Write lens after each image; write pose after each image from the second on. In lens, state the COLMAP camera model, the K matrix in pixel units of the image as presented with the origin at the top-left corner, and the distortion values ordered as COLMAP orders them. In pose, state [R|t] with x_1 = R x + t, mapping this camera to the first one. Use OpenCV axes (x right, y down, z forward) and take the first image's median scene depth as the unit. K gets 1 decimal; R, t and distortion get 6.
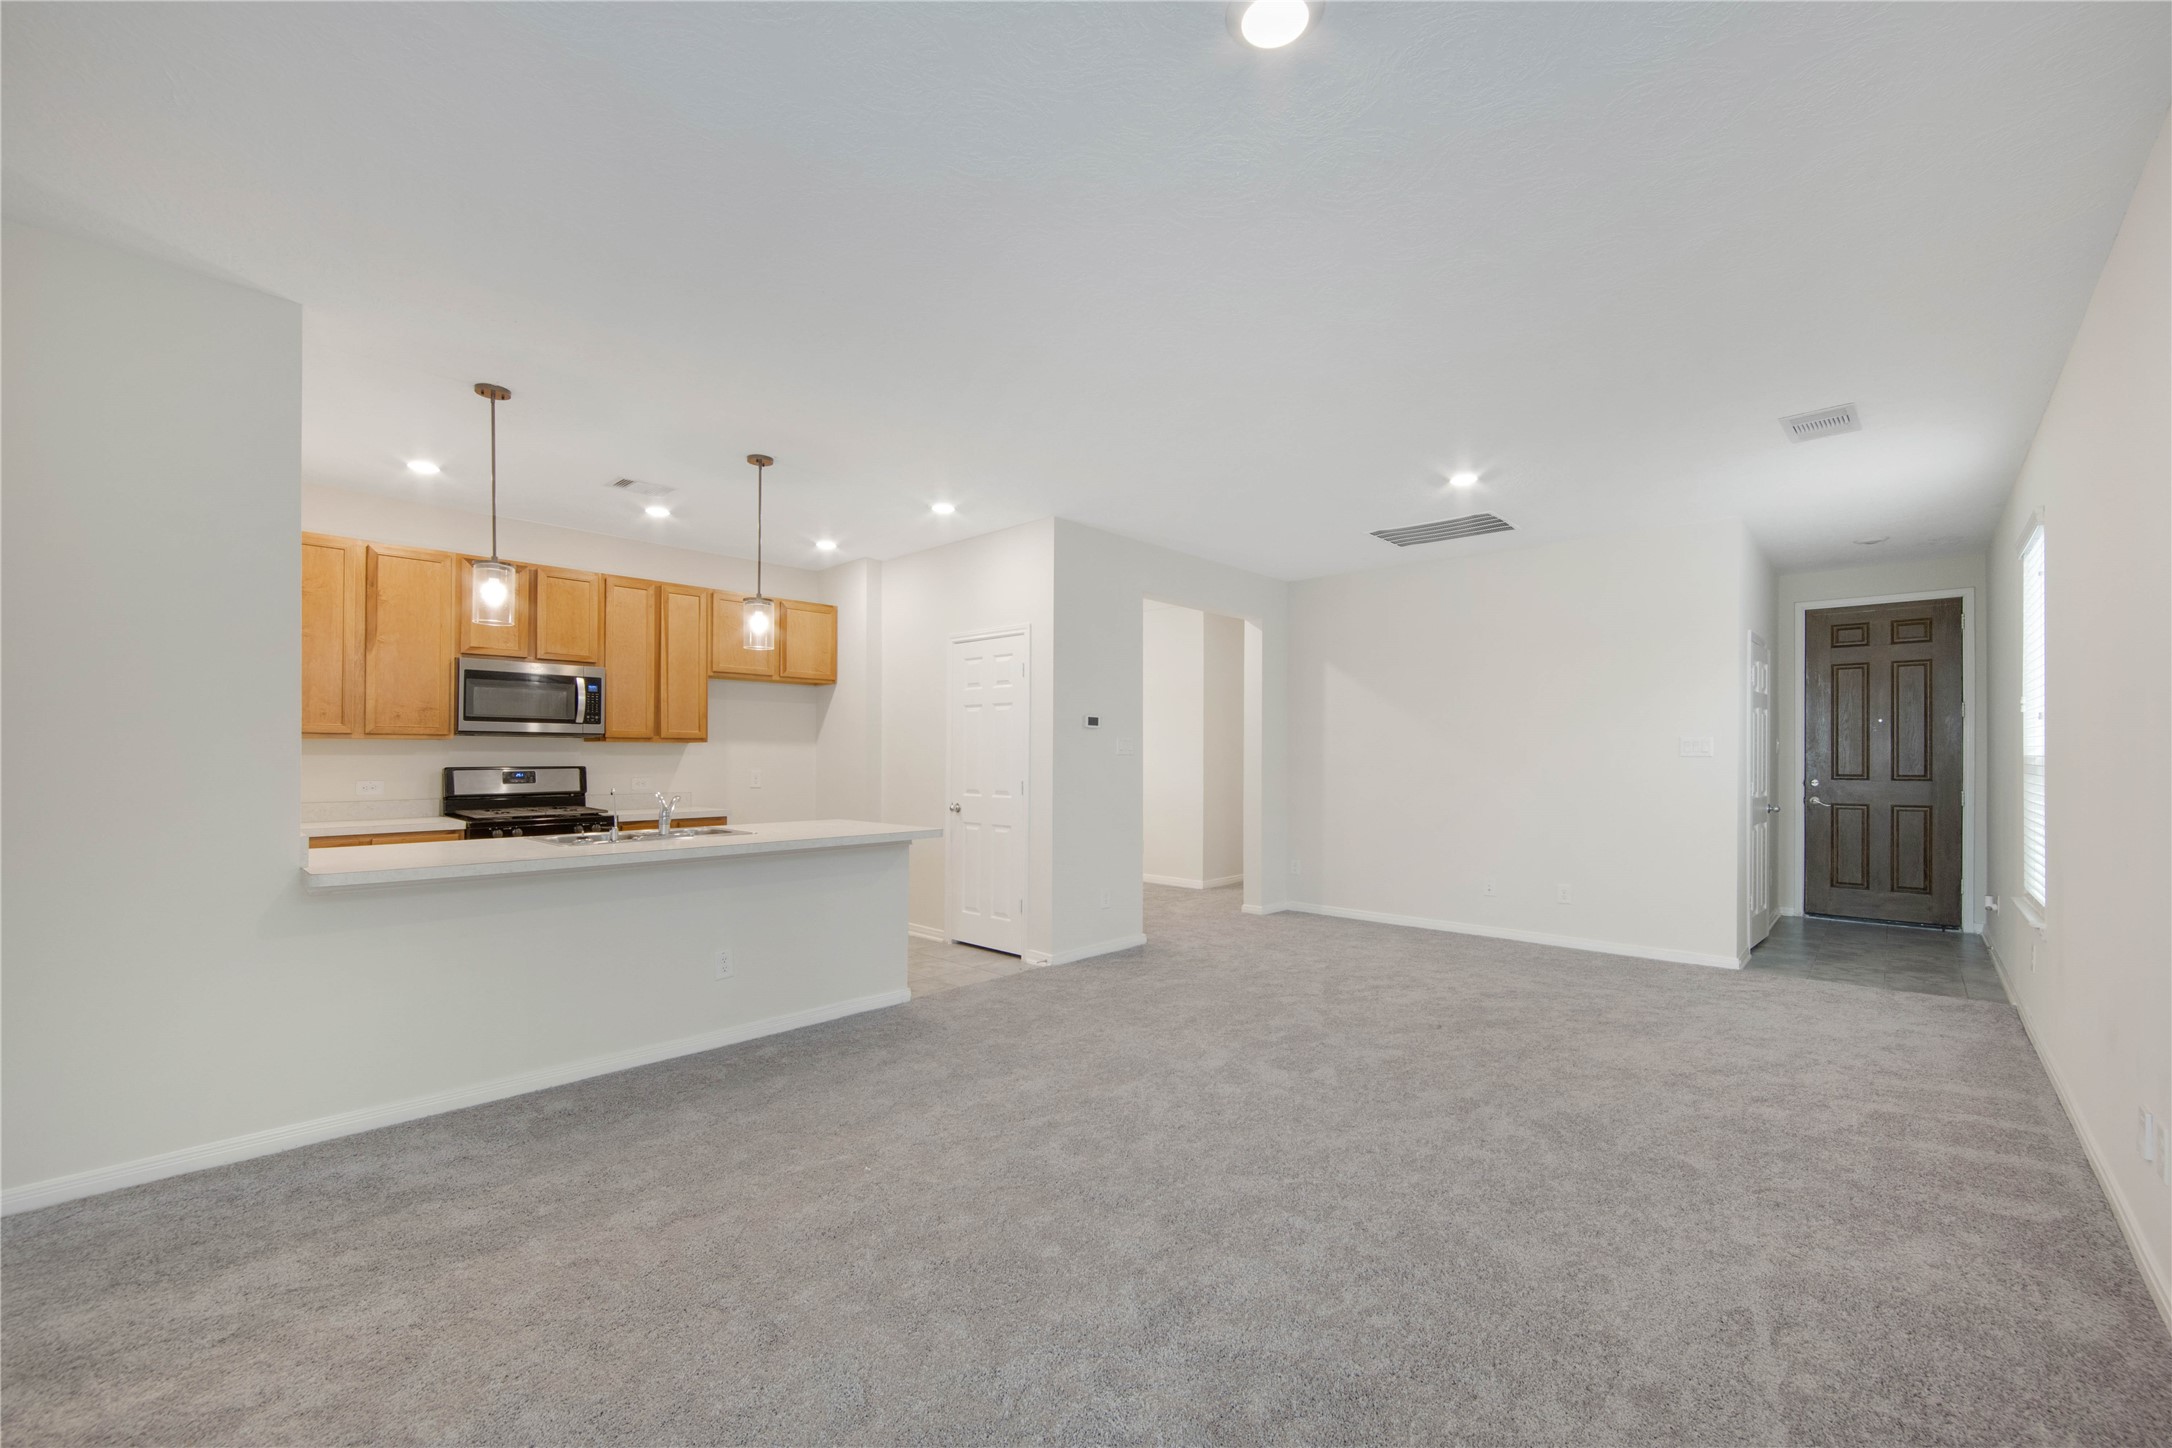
lens RADIAL K [[917.1, 0, 1114.5], [0, 917.1, 751.0], [0, 0, 1]] dist [-0.000476, -0.000084]
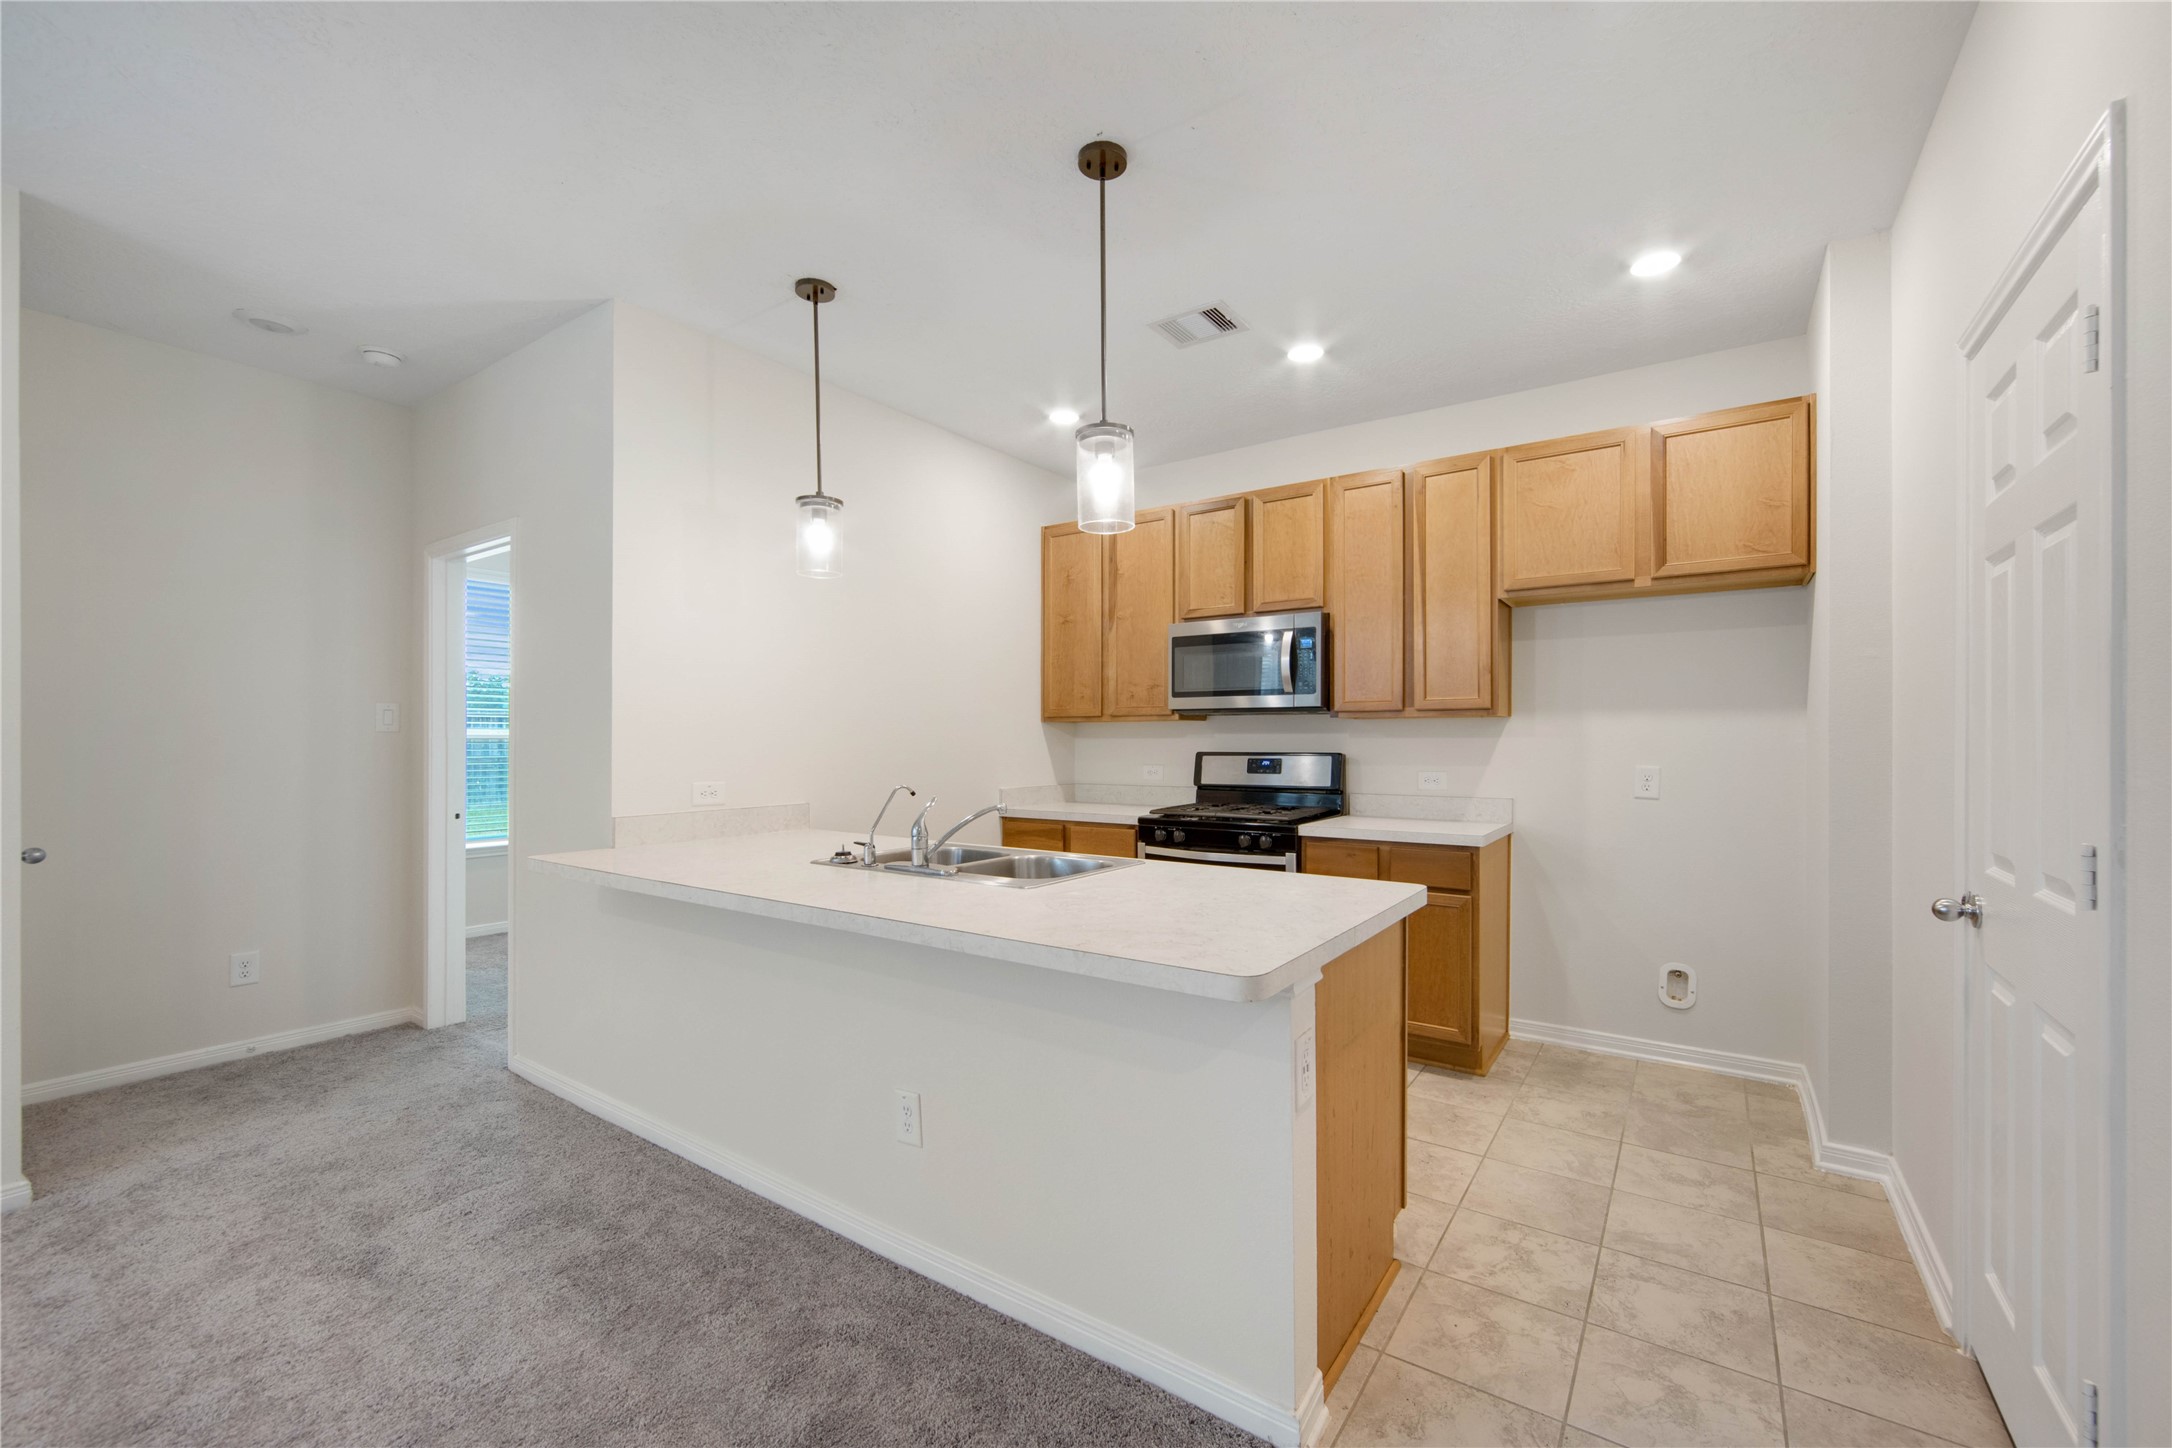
lens RADIAL K [[865.3, 0, 1172.5], [0, 865.3, 735.4], [0, 0, 1]] dist [-0.002286, -0.000267]
pose [[0.133623, -0.006081, -0.991014, 0.082185], [0.005744, 0.999969, -0.005361, 0.005997], [0.991016, -0.004976, 0.133653, 0.829610]]
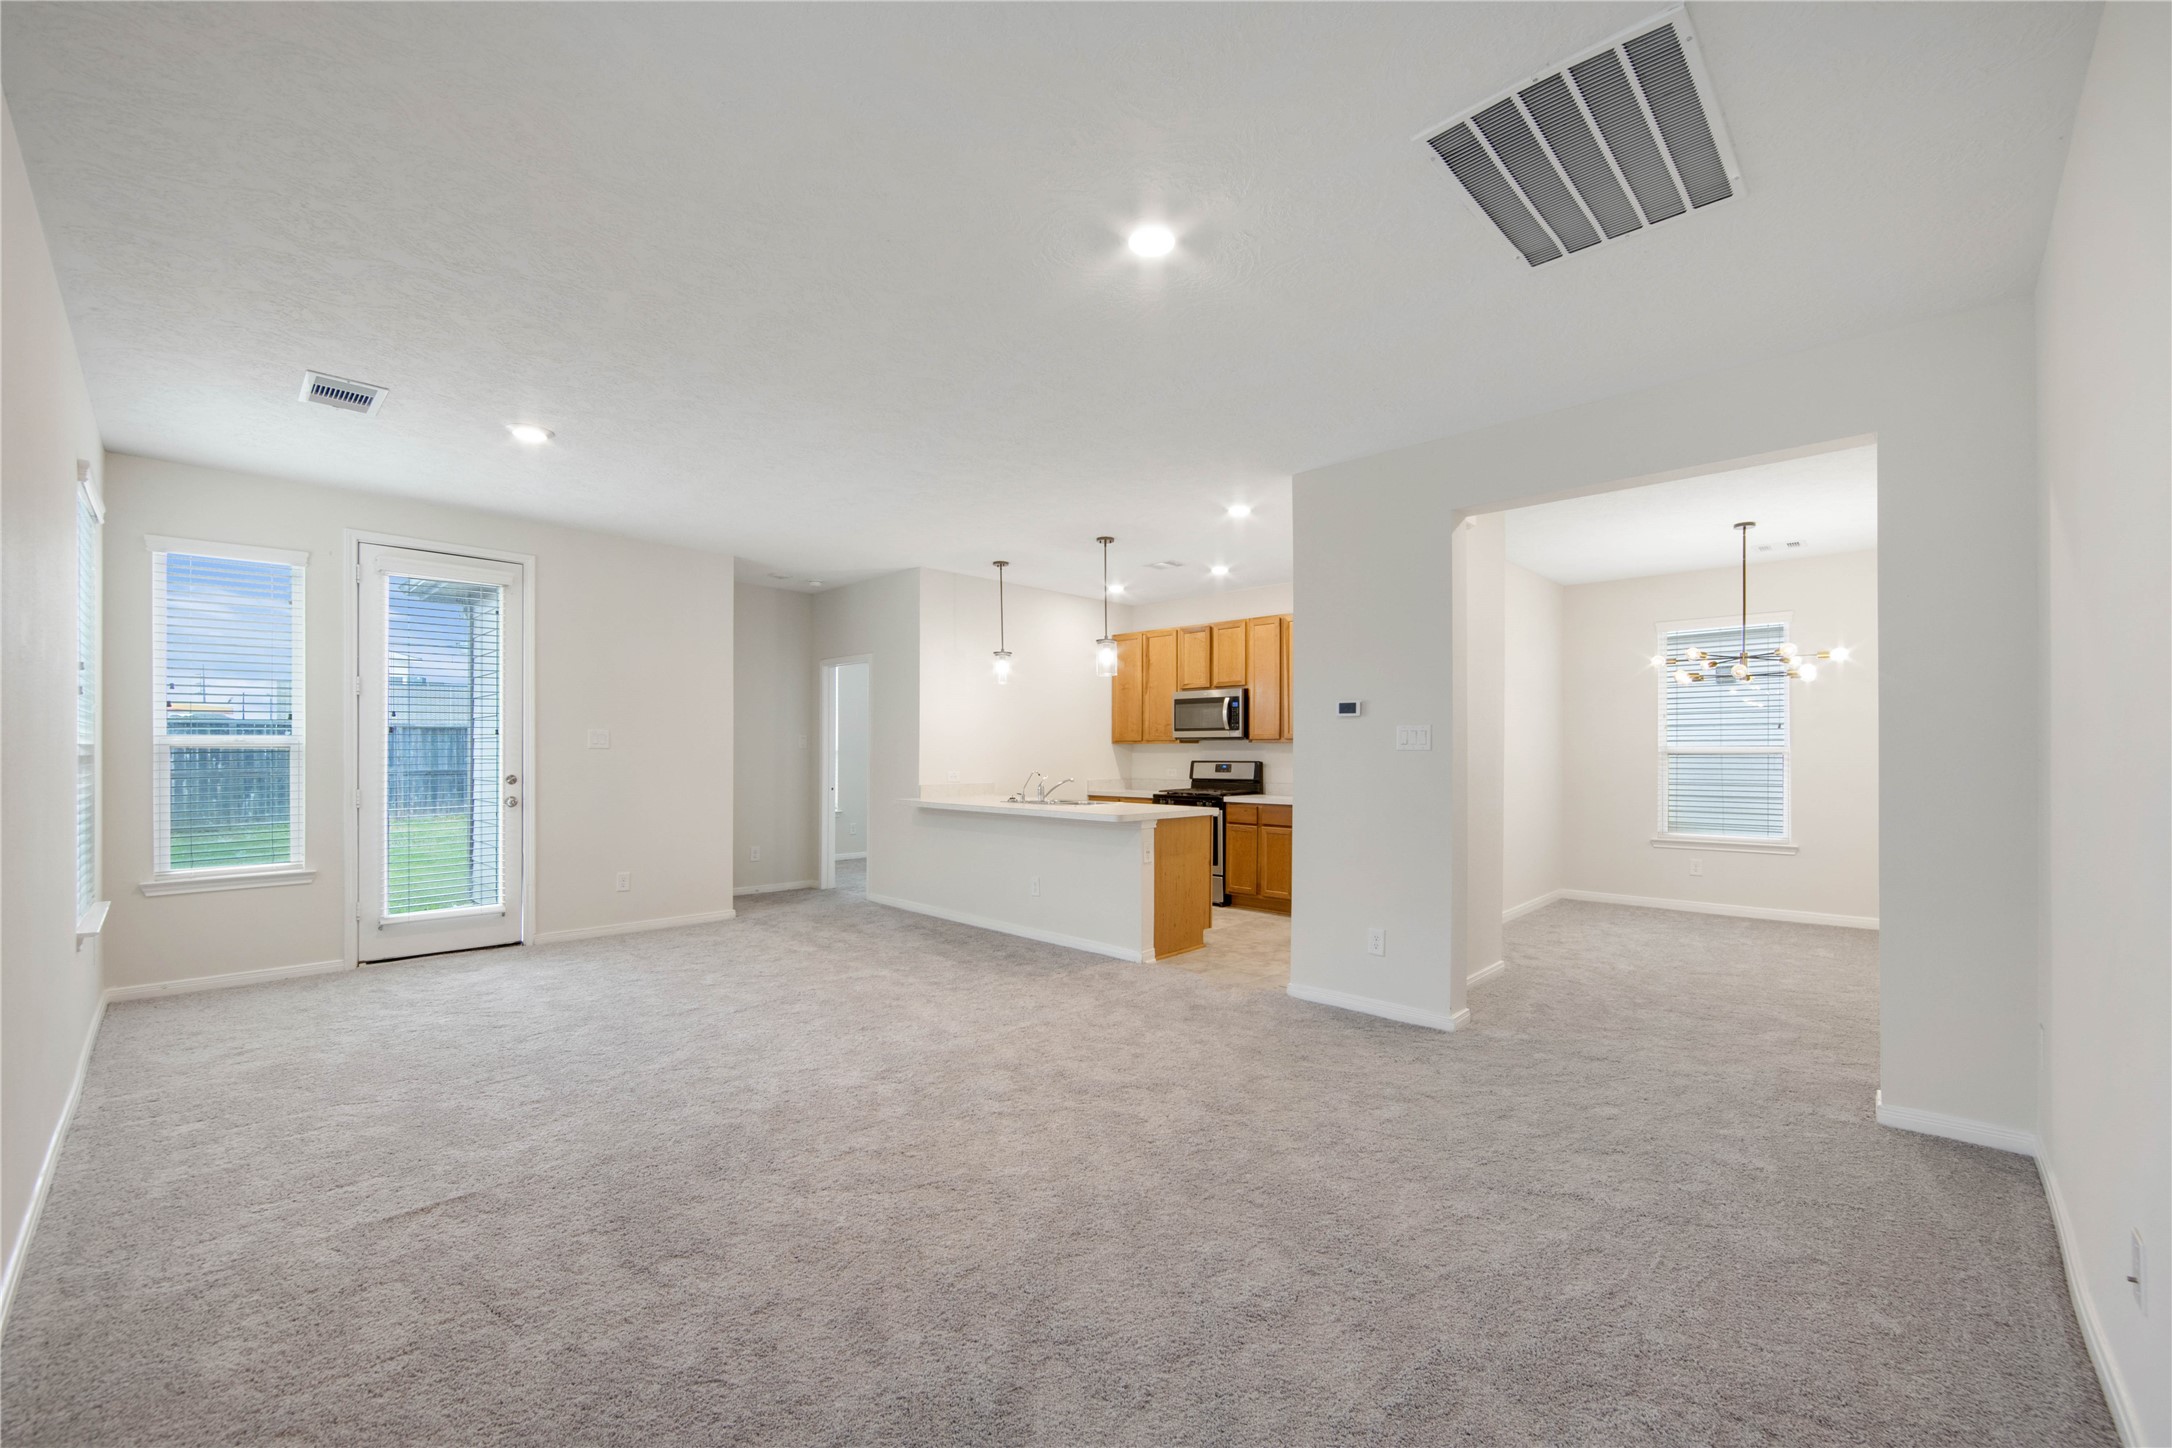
lens RADIAL K [[917.1, 0, 1114.5], [0, 917.1, 751.0], [0, 0, 1]] dist [-0.000476, -0.000084]
pose [[-0.098995, -0.003588, -0.995081, 0.838241], [0.001876, 0.999991, -0.003792, 0.006558], [0.995086, -0.002243, -0.098987, 0.980630]]
